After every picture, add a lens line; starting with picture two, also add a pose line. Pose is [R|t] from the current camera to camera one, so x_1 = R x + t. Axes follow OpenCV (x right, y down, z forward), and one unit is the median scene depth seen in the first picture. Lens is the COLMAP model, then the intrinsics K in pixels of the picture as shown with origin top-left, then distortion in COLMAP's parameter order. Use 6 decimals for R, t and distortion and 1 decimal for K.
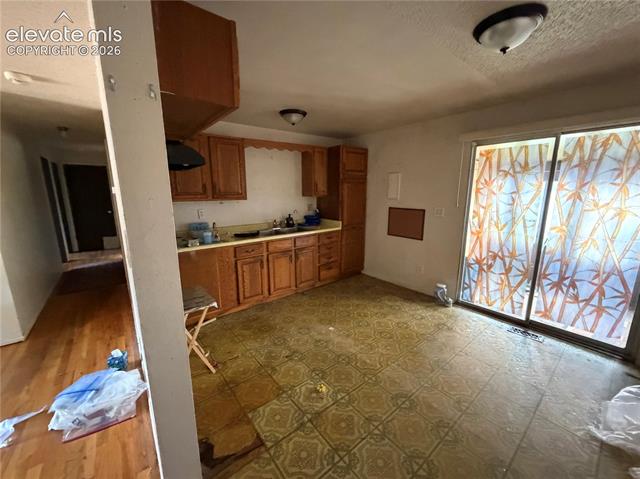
lens RADIAL K [[254.6, 0, 316.4], [0, 254.6, 238.4], [0, 0, 1]] dist [-0.001361, -0.000118]
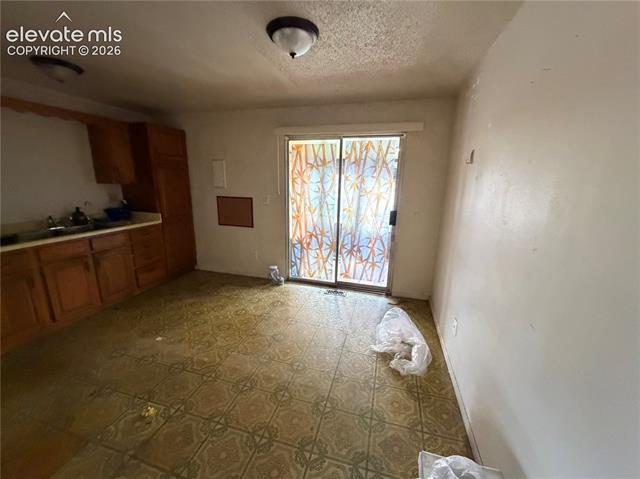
lens RADIAL K [[254.6, 0, 318.1], [0, 254.6, 238.8], [0, 0, 1]] dist [-0.001361, -0.000118]
pose [[0.815064, -0.109892, 0.568854, 0.045560], [0.087445, 0.993933, 0.066717, 0.009647], [-0.572734, -0.004635, 0.819728, -0.006501]]
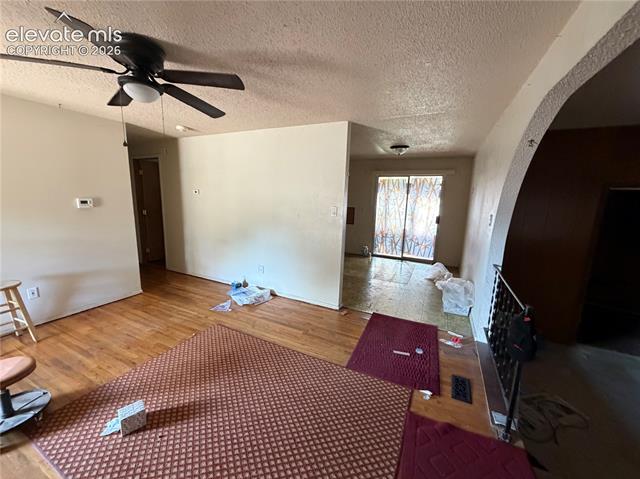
lens RADIAL K [[254.6, 0, 319.4], [0, 254.6, 239.7], [0, 0, 1]] dist [-0.001361, -0.000118]
pose [[0.897443, -0.045260, 0.438802, -0.791292], [0.055218, 0.998425, -0.009949, 0.156049], [-0.437660, 0.033159, 0.898529, -0.687230]]
